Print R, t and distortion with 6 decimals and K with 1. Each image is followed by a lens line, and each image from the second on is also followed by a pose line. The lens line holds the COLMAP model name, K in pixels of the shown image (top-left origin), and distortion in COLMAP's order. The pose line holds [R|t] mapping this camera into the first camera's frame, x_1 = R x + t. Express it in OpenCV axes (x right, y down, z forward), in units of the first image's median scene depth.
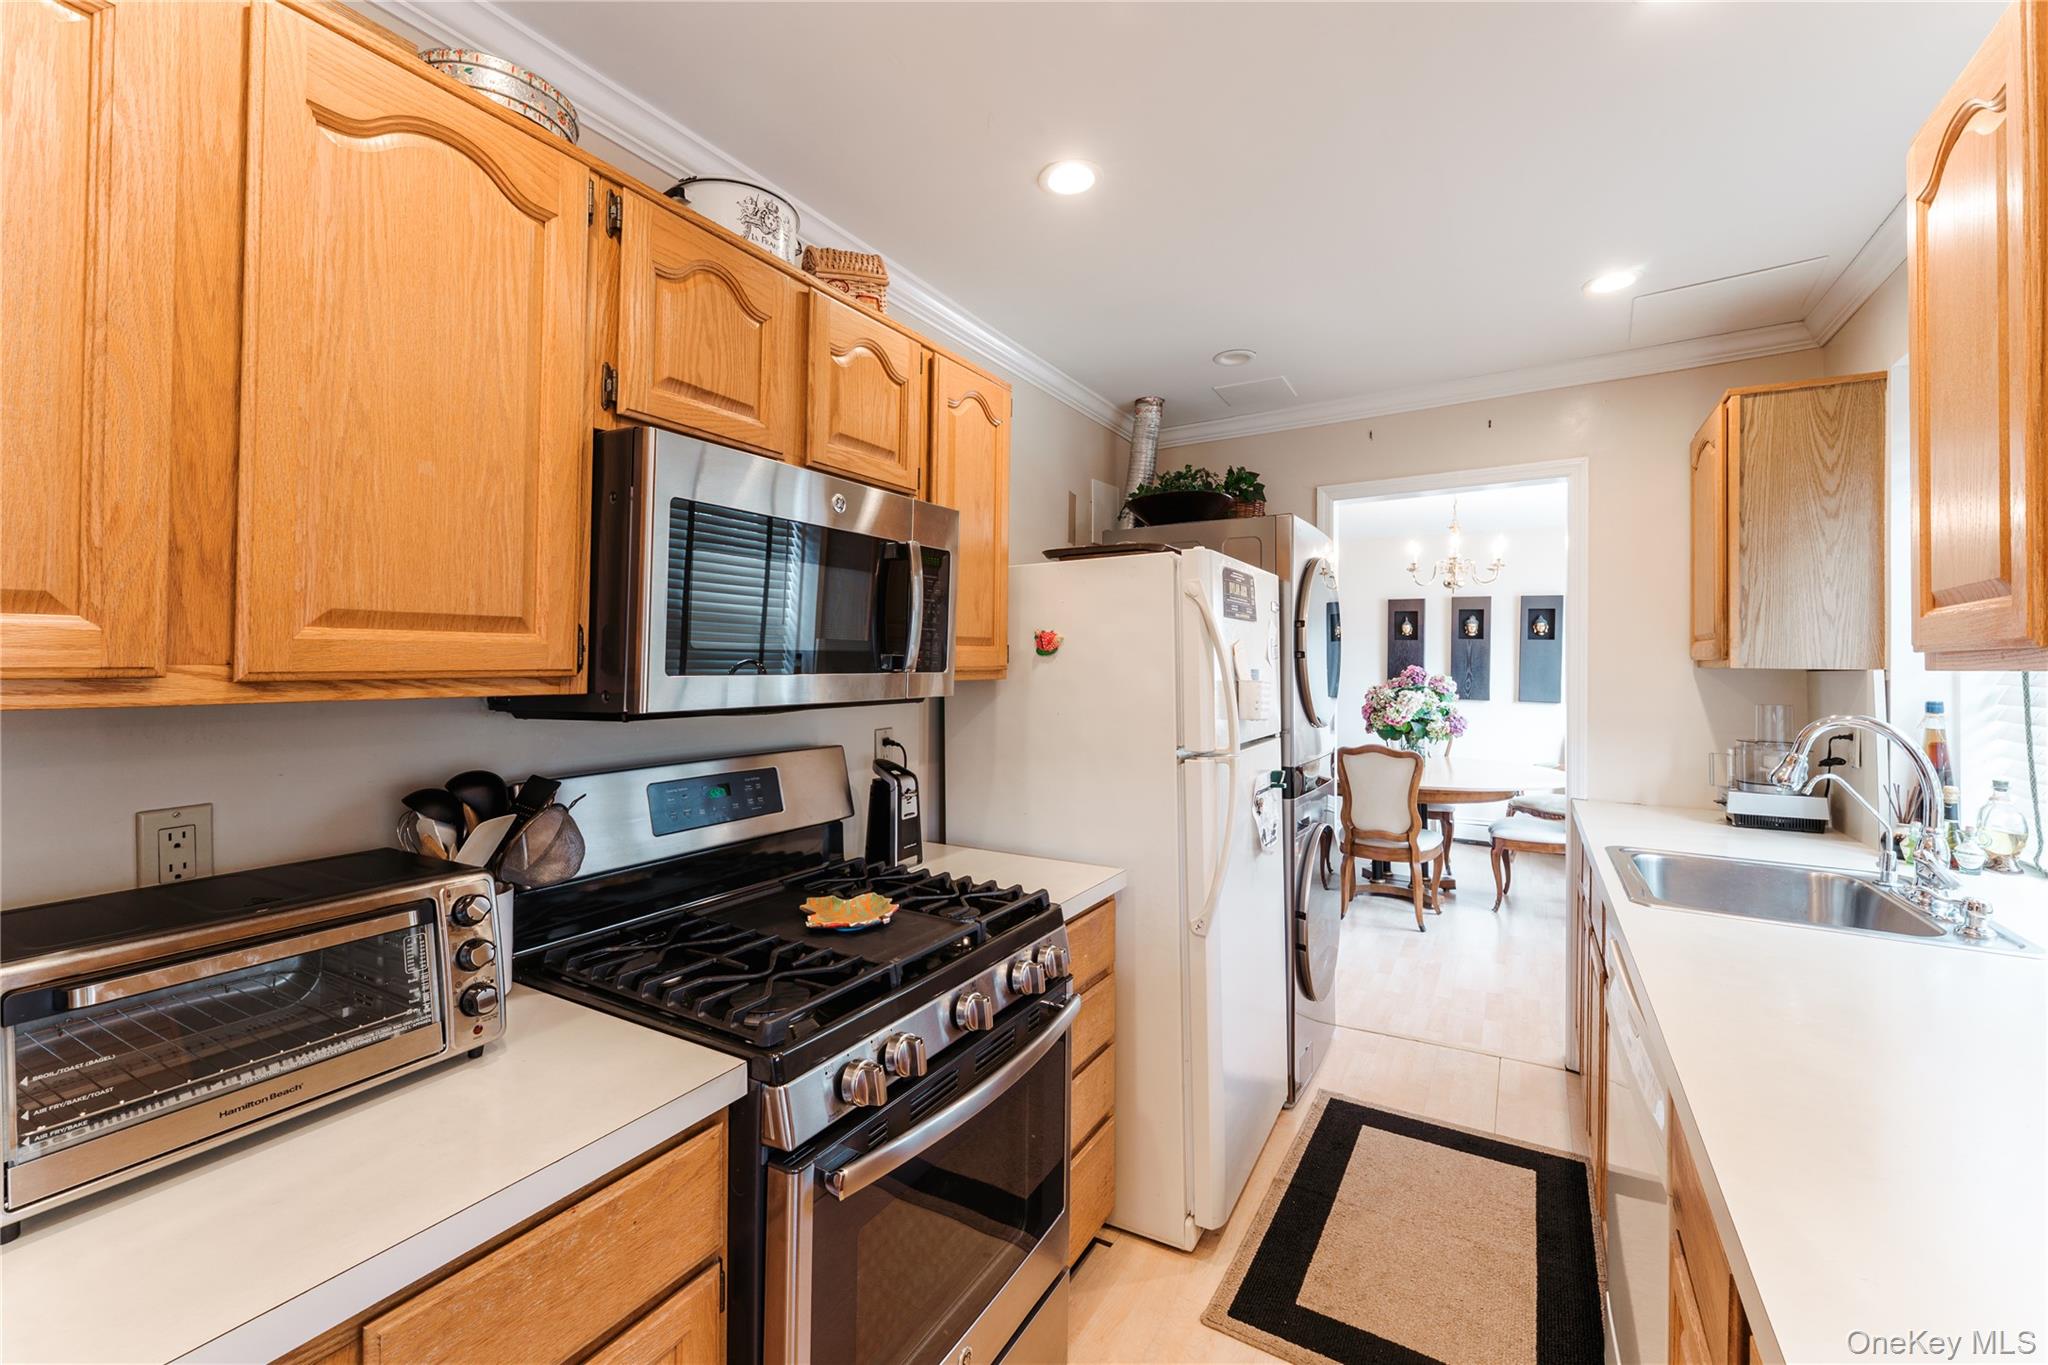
lens RADIAL K [[842.8, 0, 1023.3], [0, 842.8, 647.1], [0, 0, 1]] dist [0.000876, 0.000072]
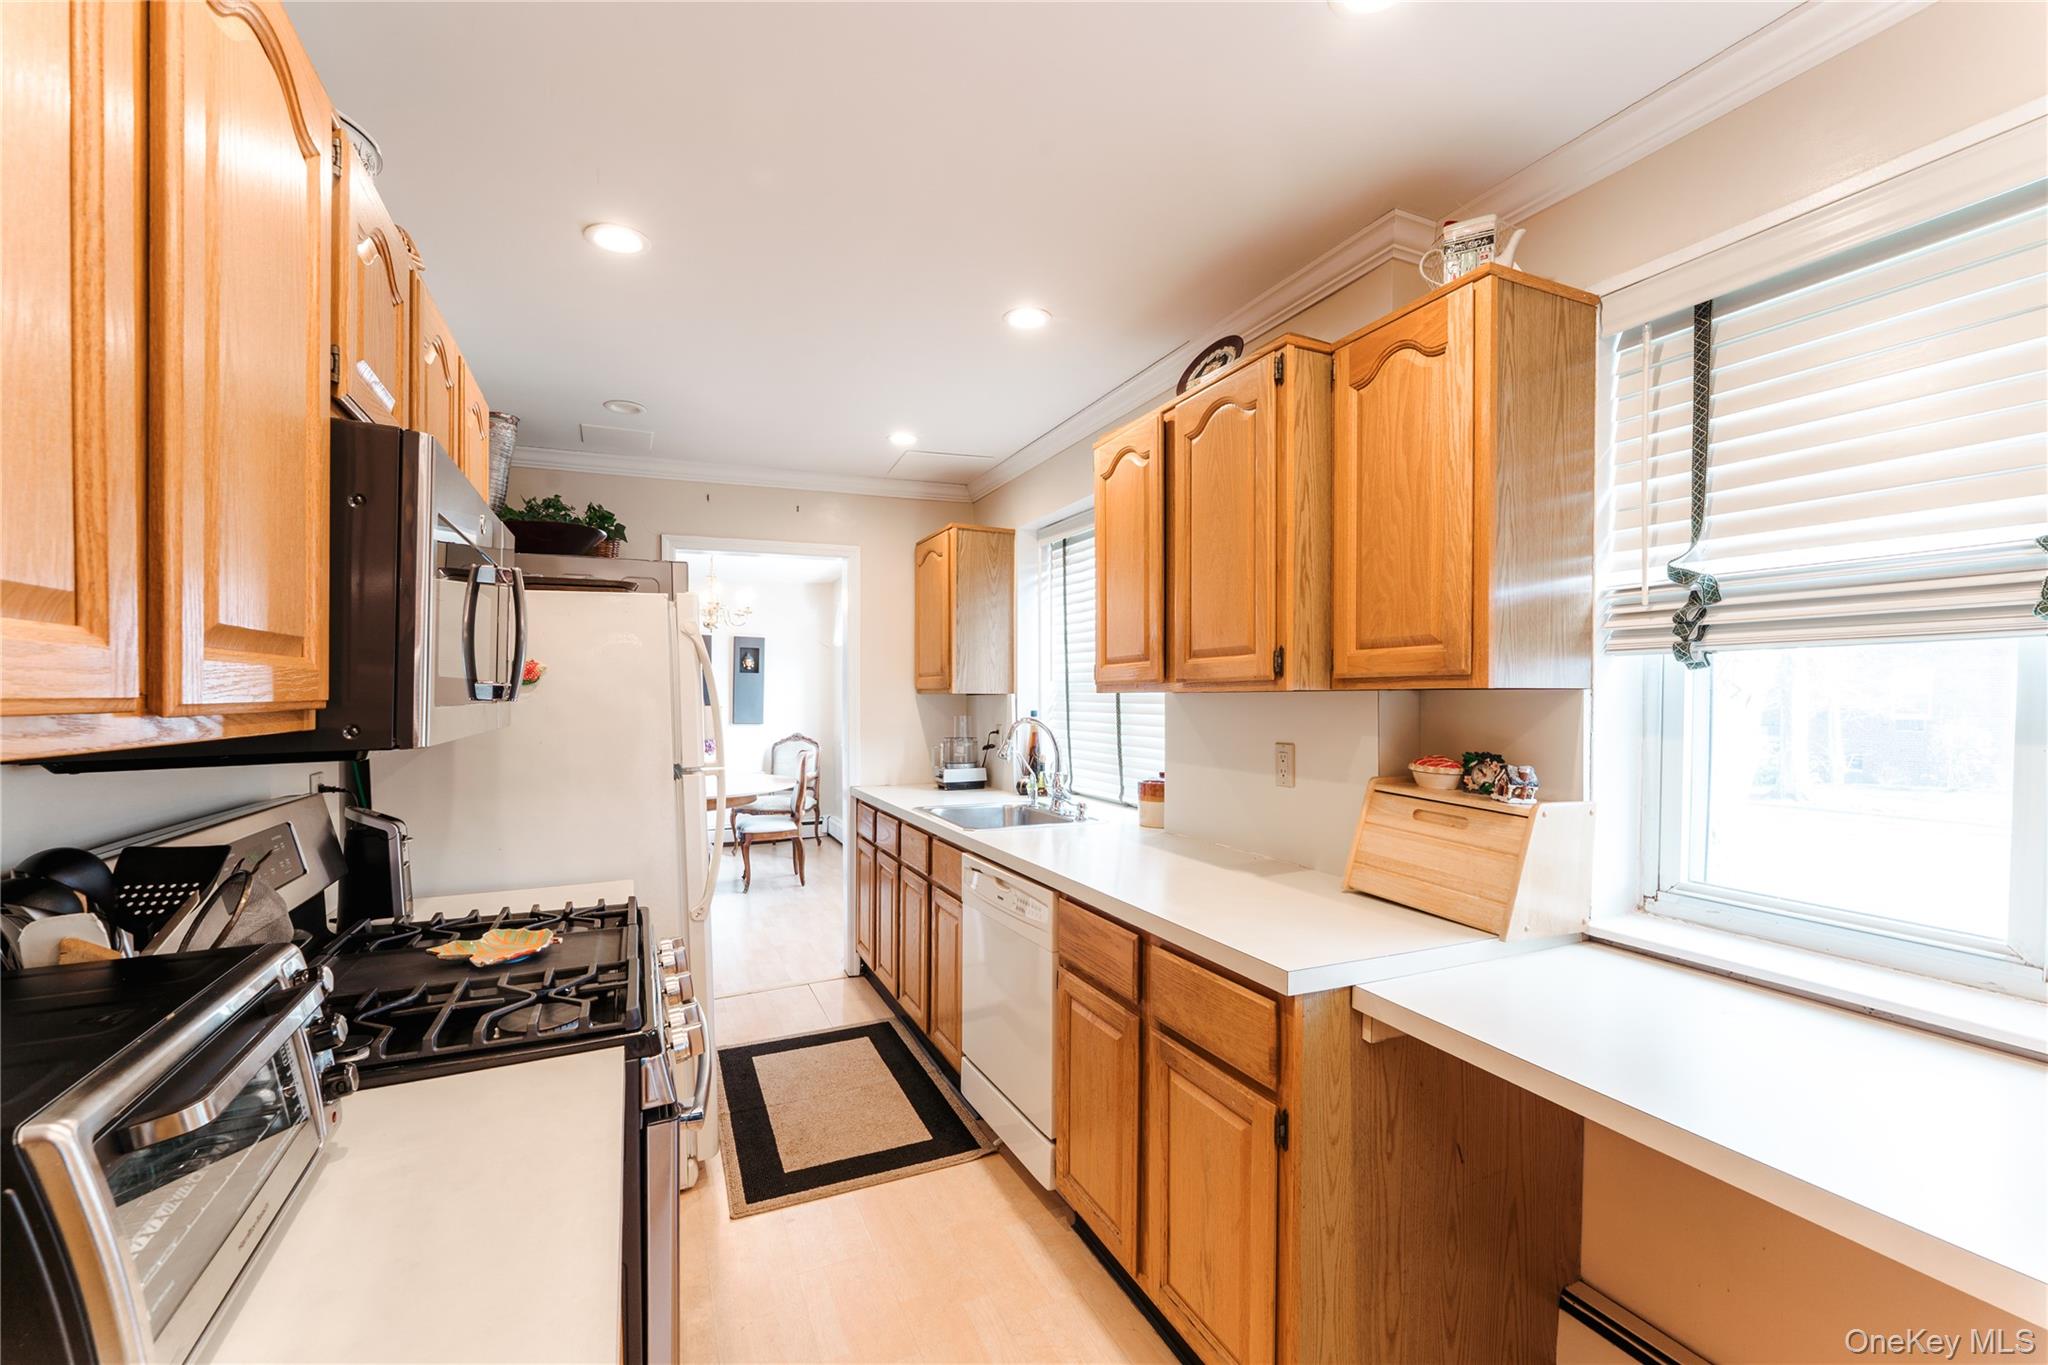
lens RADIAL K [[831.9, 0, 1021.9], [0, 831.9, 701.1], [0, 0, 1]] dist [-0.002092, -0.000124]
pose [[0.559905, -0.013776, 0.828442, -0.431366], [-0.009619, 0.999686, 0.023125, 0.000795], [-0.828501, -0.020917, 0.559597, -0.022140]]
